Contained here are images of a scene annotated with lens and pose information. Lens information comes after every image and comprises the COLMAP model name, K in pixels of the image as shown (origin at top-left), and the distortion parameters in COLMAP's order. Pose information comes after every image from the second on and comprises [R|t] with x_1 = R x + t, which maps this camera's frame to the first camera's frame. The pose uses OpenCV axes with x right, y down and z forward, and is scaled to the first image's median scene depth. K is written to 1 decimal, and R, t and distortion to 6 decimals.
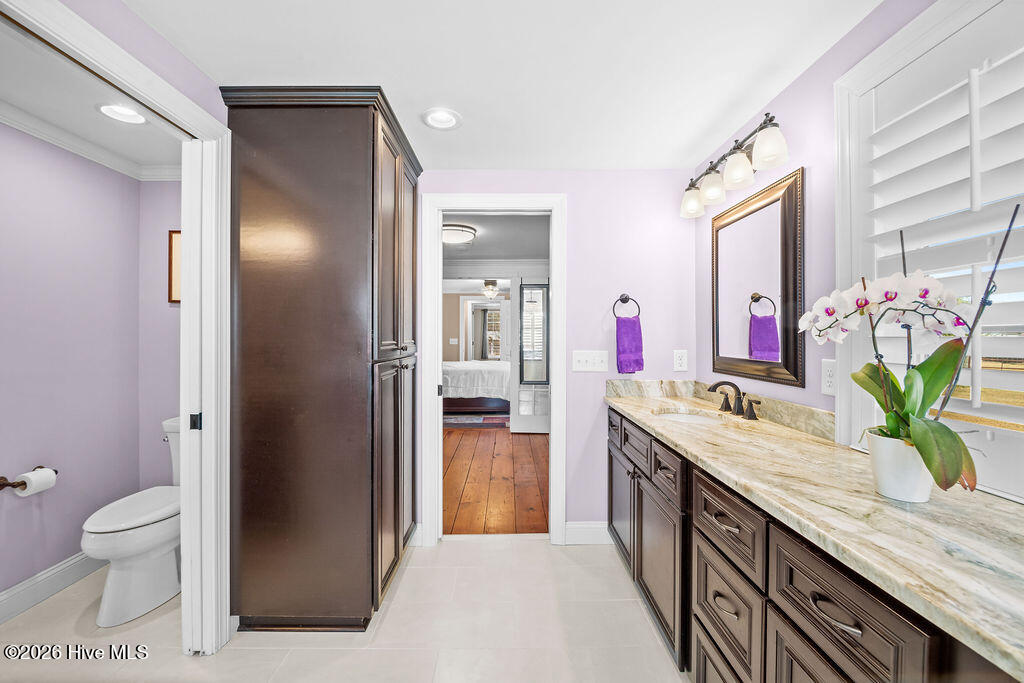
lens RADIAL K [[416.4, 0, 510.6], [0, 416.4, 336.5], [0, 0, 1]] dist [0.002169, -0.002800]
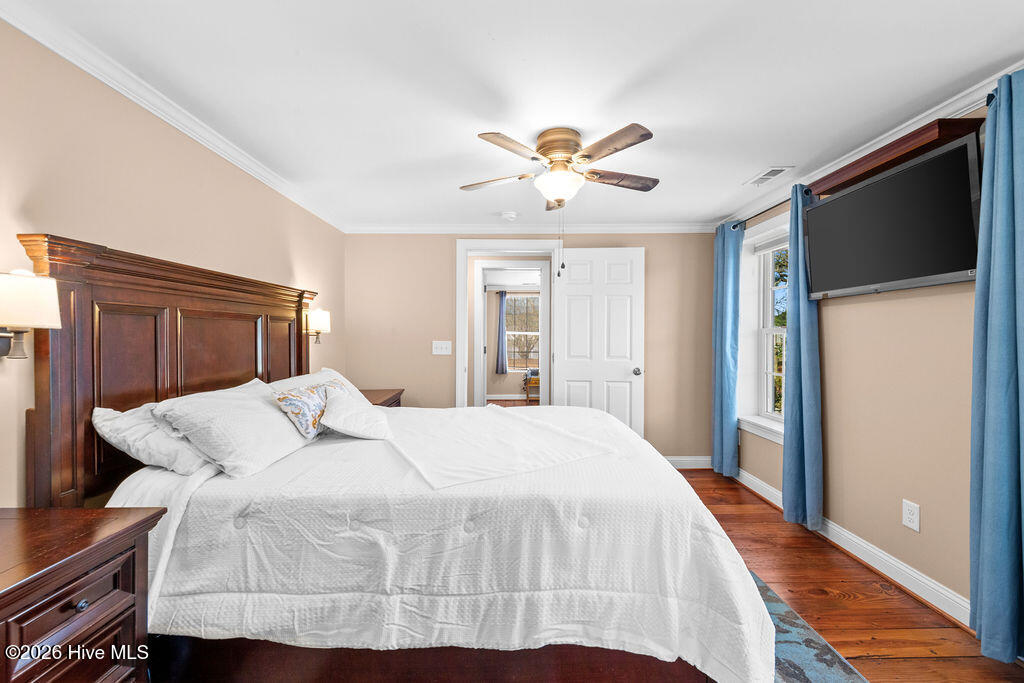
lens RADIAL K [[416.4, 0, 512.0], [0, 416.4, 339.9], [0, 0, 1]] dist [0.002169, -0.002800]
pose [[0.999977, -0.001898, -0.006511, -0.062661], [0.001930, 0.999986, 0.004852, 0.001676], [0.006502, -0.004864, 0.999967, 0.576092]]
